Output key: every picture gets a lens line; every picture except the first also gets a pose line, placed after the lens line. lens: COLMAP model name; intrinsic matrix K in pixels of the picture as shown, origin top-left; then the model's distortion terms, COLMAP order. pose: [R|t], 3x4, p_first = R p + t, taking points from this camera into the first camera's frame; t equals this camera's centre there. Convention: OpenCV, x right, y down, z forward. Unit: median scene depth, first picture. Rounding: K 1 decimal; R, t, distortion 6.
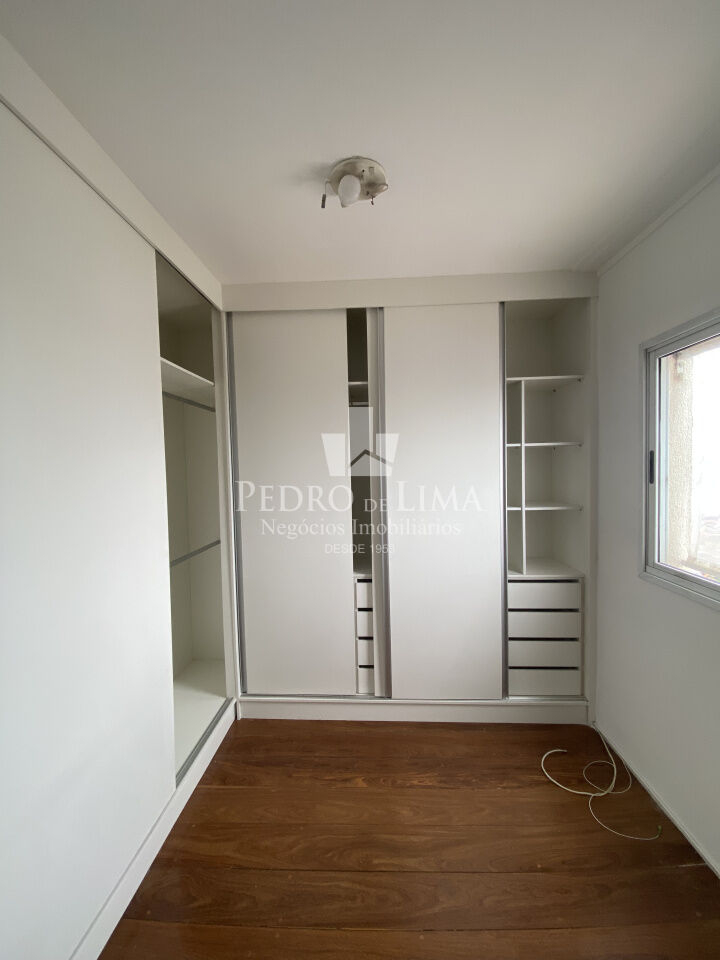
lens RADIAL K [[387.0, 0, 360.9], [0, 387.0, 477.2], [0, 0, 1]] dist [-0.008533, -0.009937]
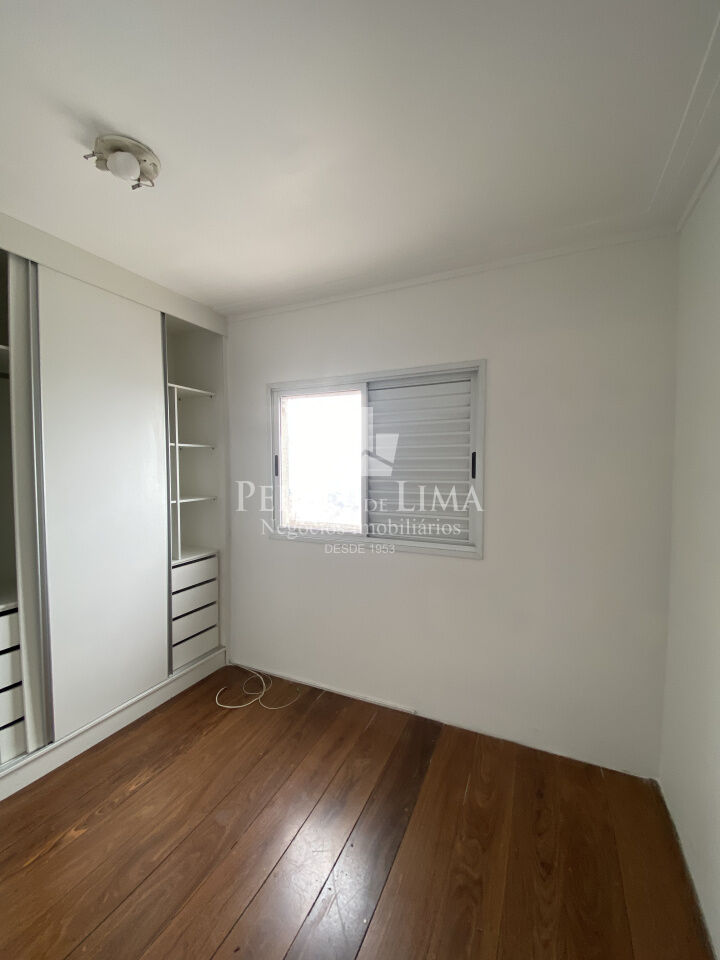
lens RADIAL K [[387.0, 0, 364.7], [0, 387.0, 477.1], [0, 0, 1]] dist [-0.008533, -0.009937]
pose [[0.367122, -0.010012, 0.930119, -0.454385], [0.018783, 0.999818, 0.003348, 0.017515], [-0.929983, 0.016242, 0.367243, 0.079379]]
